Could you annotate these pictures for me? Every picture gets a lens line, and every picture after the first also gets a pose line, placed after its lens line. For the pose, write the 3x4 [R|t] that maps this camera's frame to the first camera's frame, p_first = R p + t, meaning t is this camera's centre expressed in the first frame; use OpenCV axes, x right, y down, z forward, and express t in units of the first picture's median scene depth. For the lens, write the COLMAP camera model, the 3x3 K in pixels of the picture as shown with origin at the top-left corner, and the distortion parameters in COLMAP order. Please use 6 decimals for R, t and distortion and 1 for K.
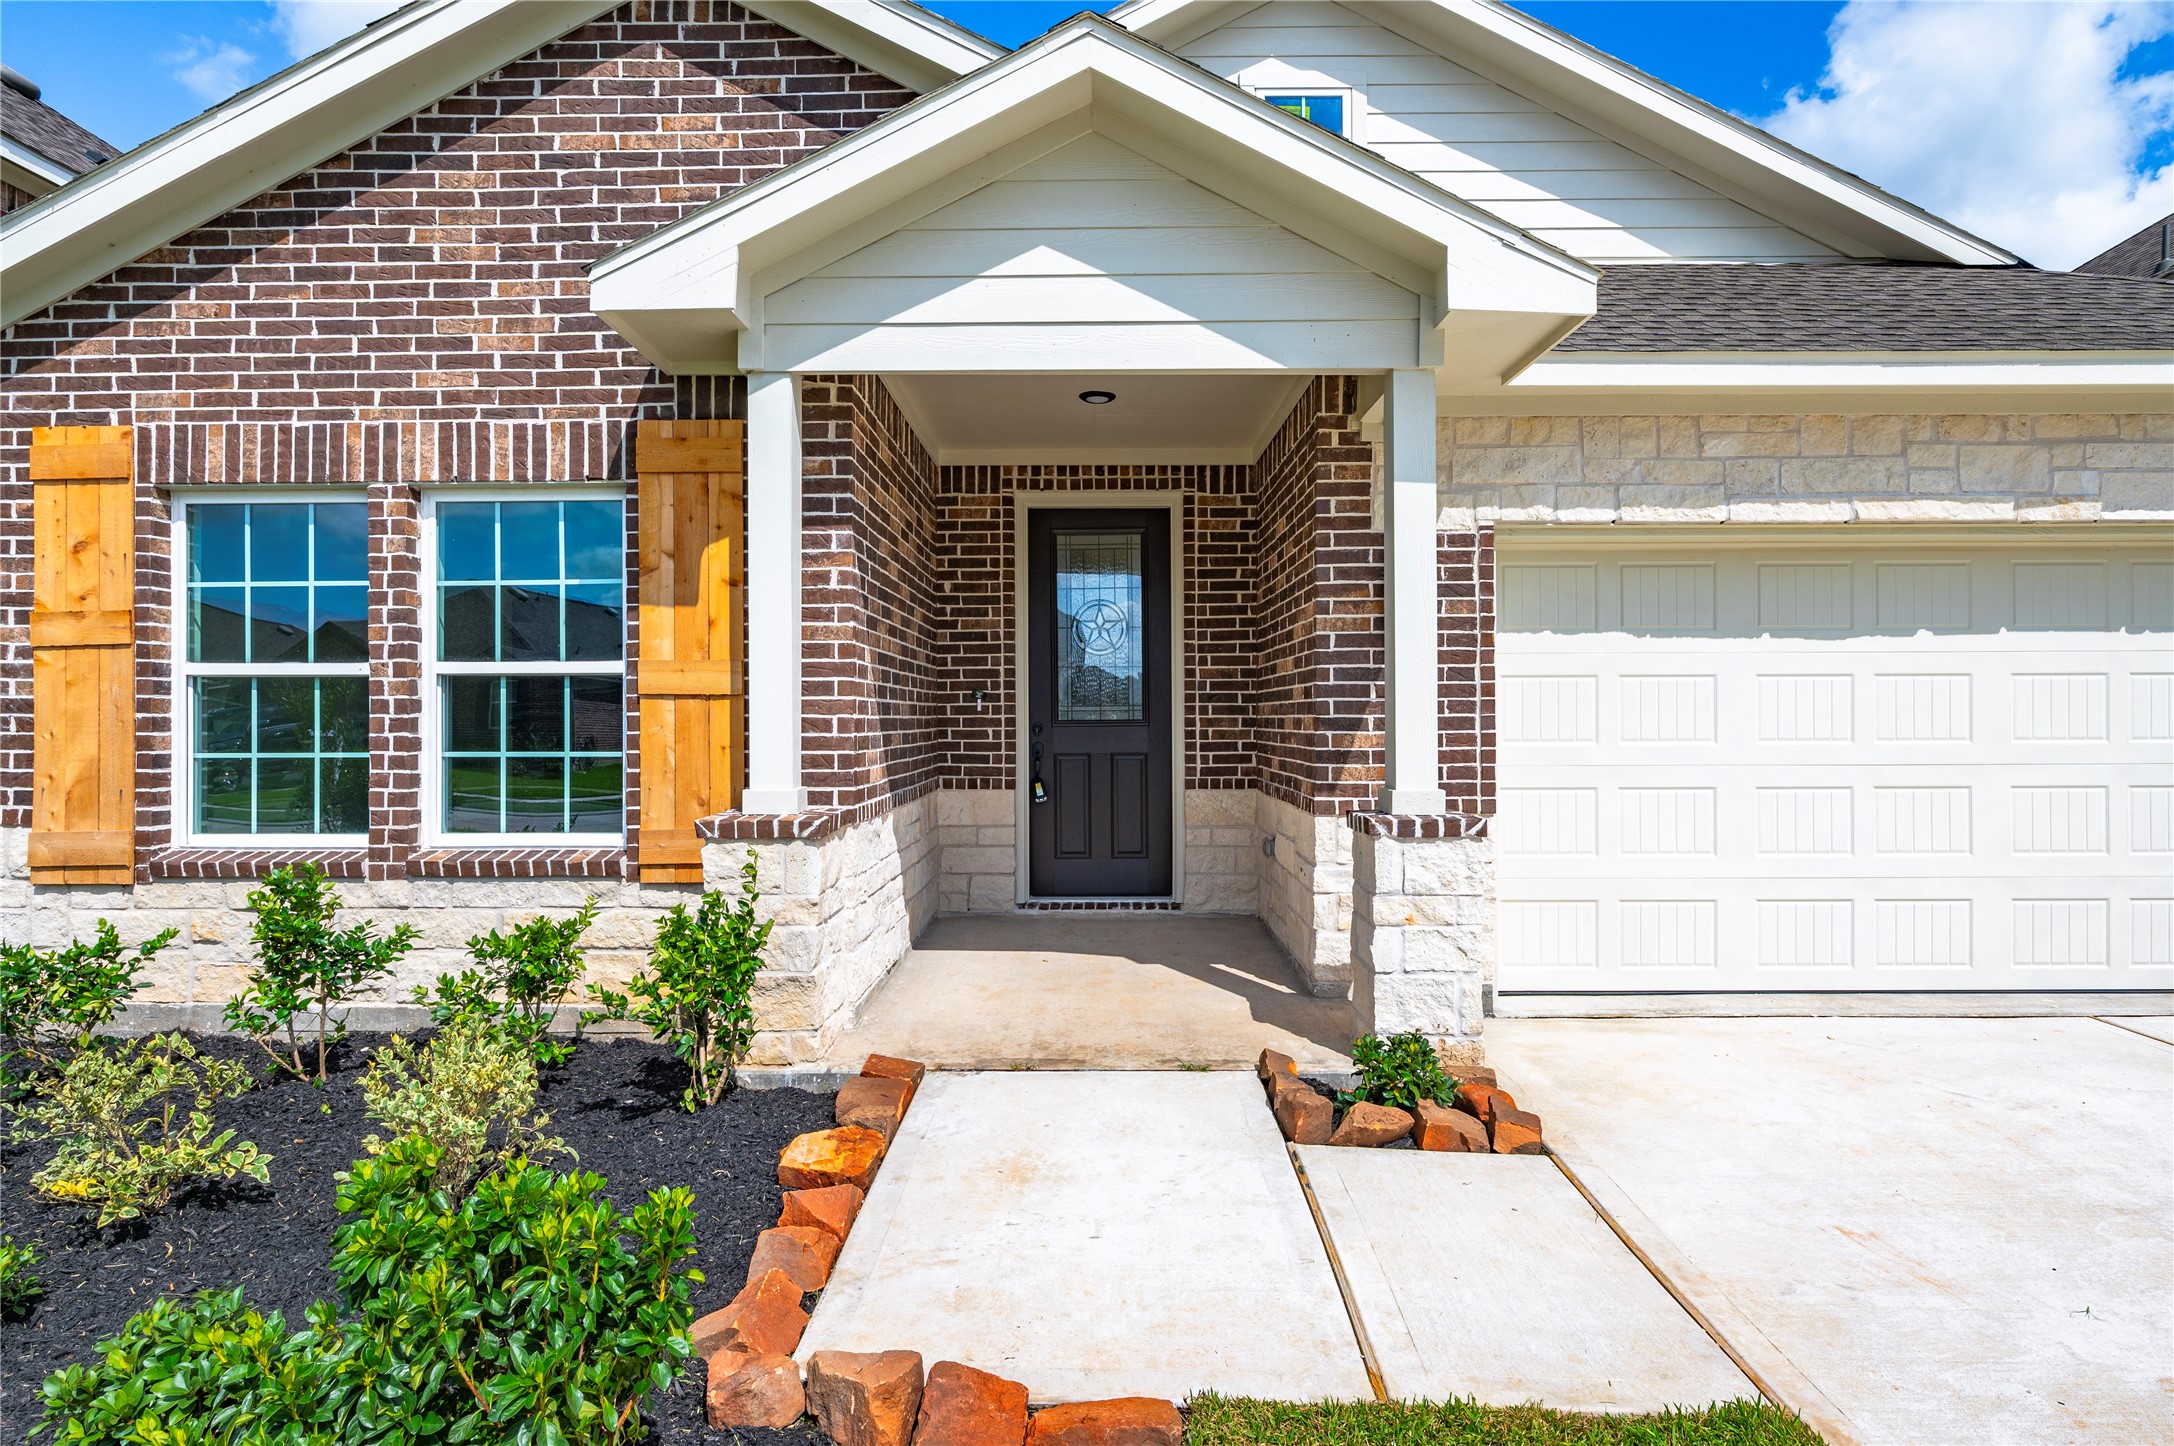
lens RADIAL K [[1170.8, 0, 1082.8], [0, 1170.8, 714.4], [0, 0, 1]] dist [-0.003103, 0.000202]
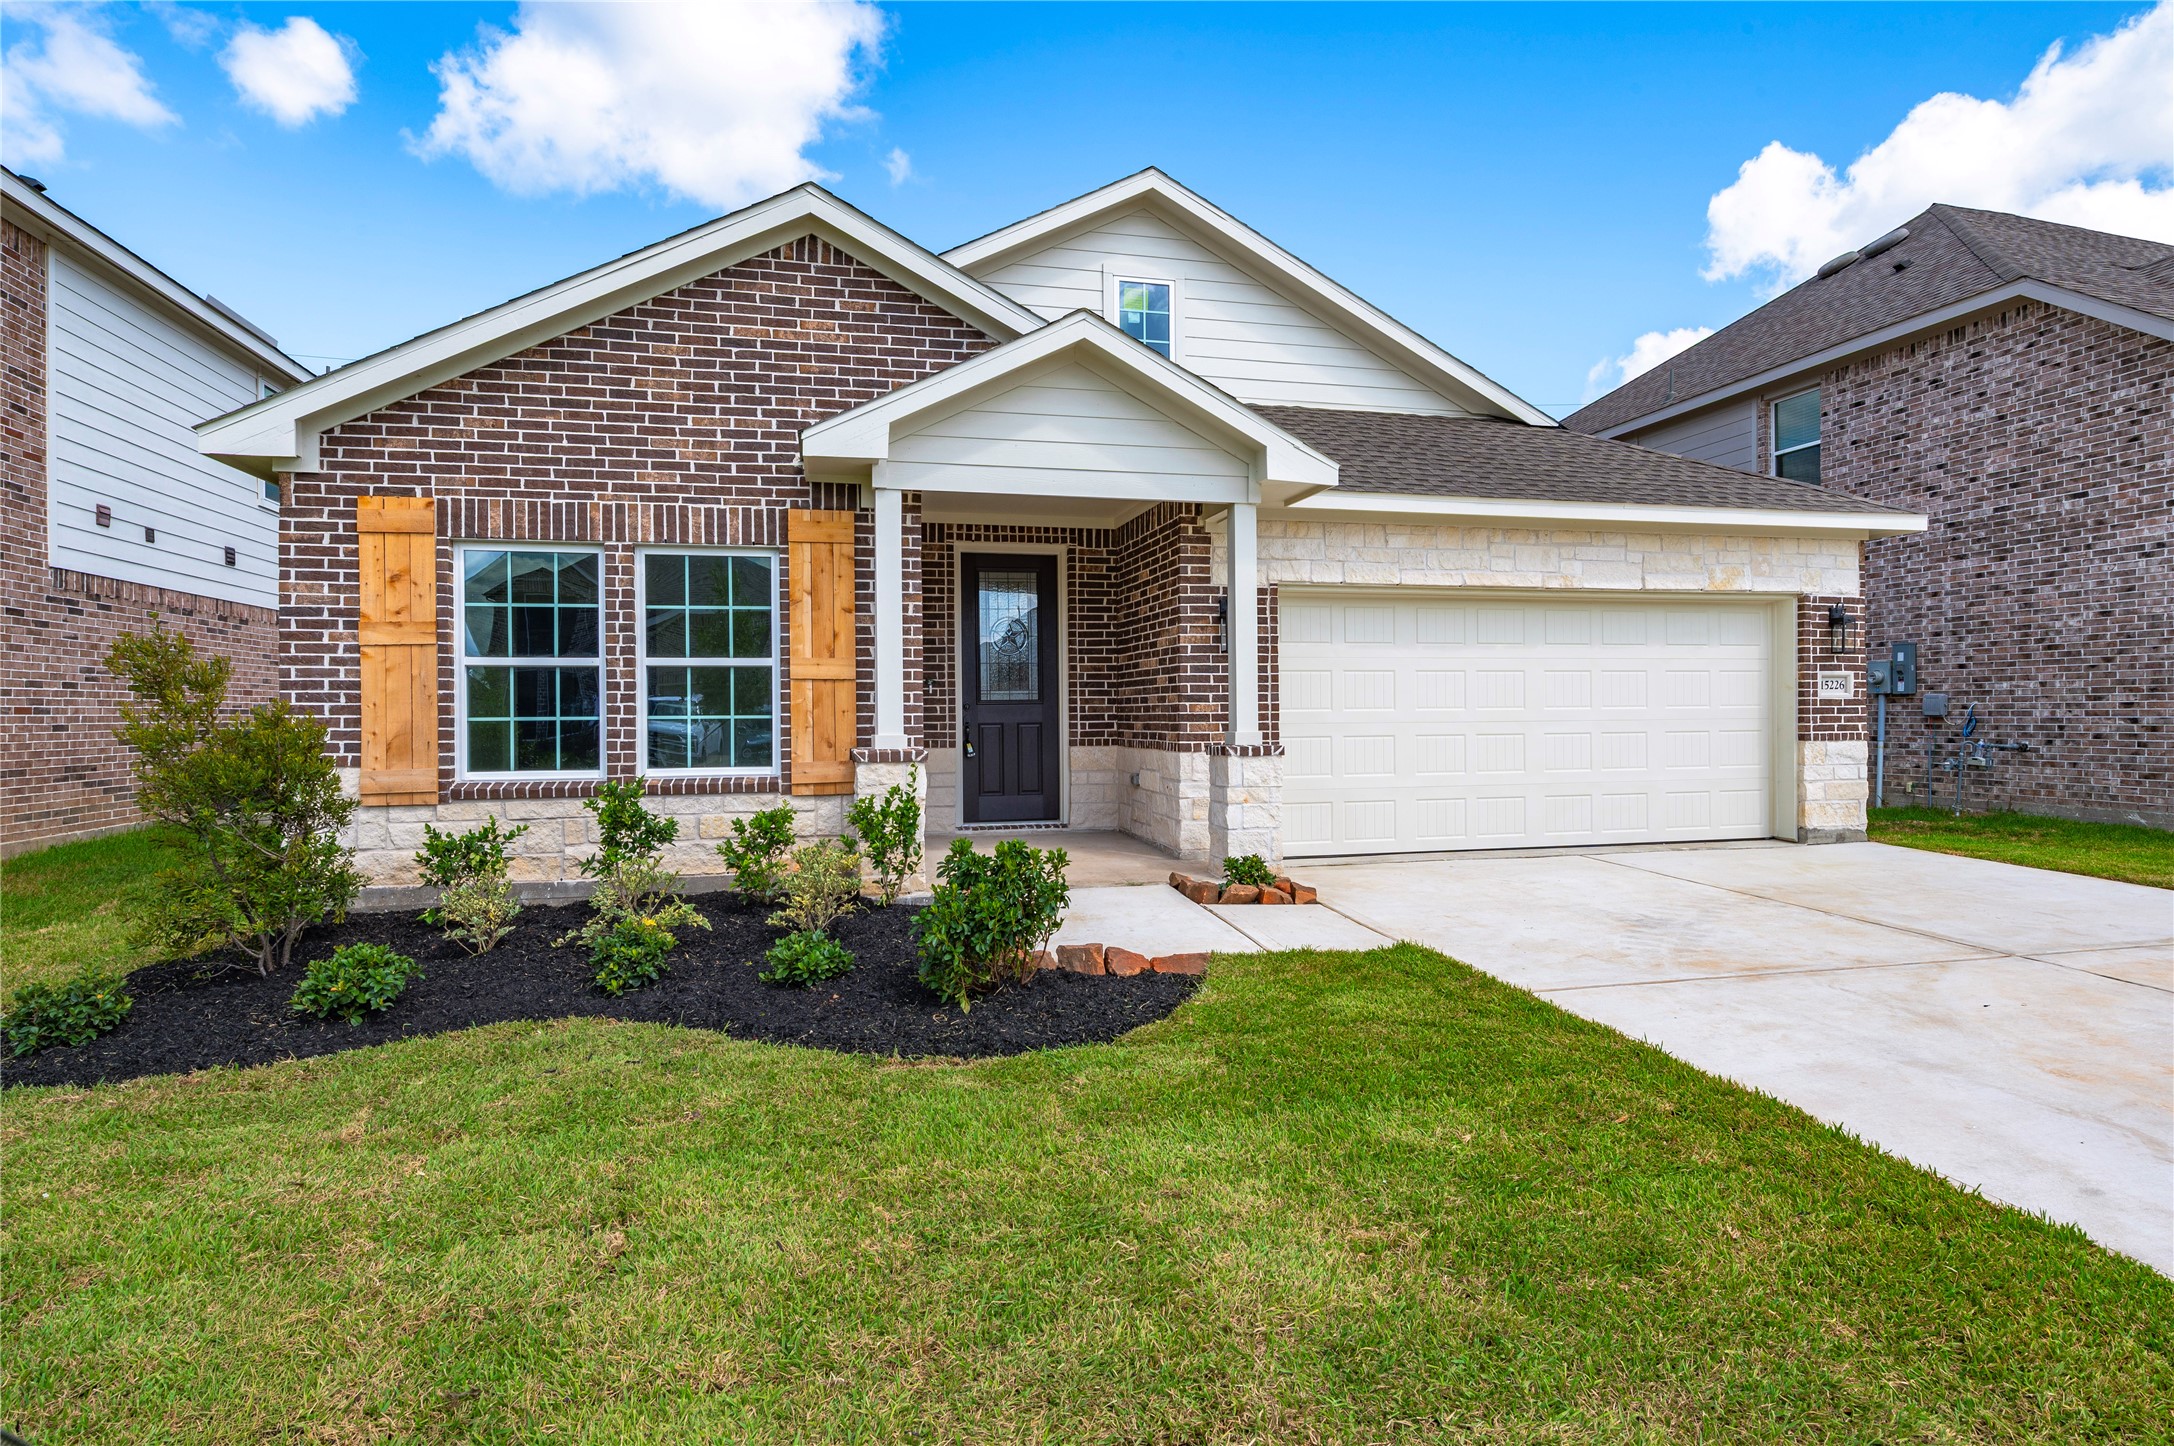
lens RADIAL K [[1228.5, 0, 1089.9], [0, 1228.5, 714.2], [0, 0, 1]] dist [0.002947, -0.000339]
pose [[0.968424, -0.003570, 0.249284, -0.393214], [0.003271, 0.999993, 0.001612, 0.029723], [-0.249288, -0.000746, 0.968429, -0.730366]]
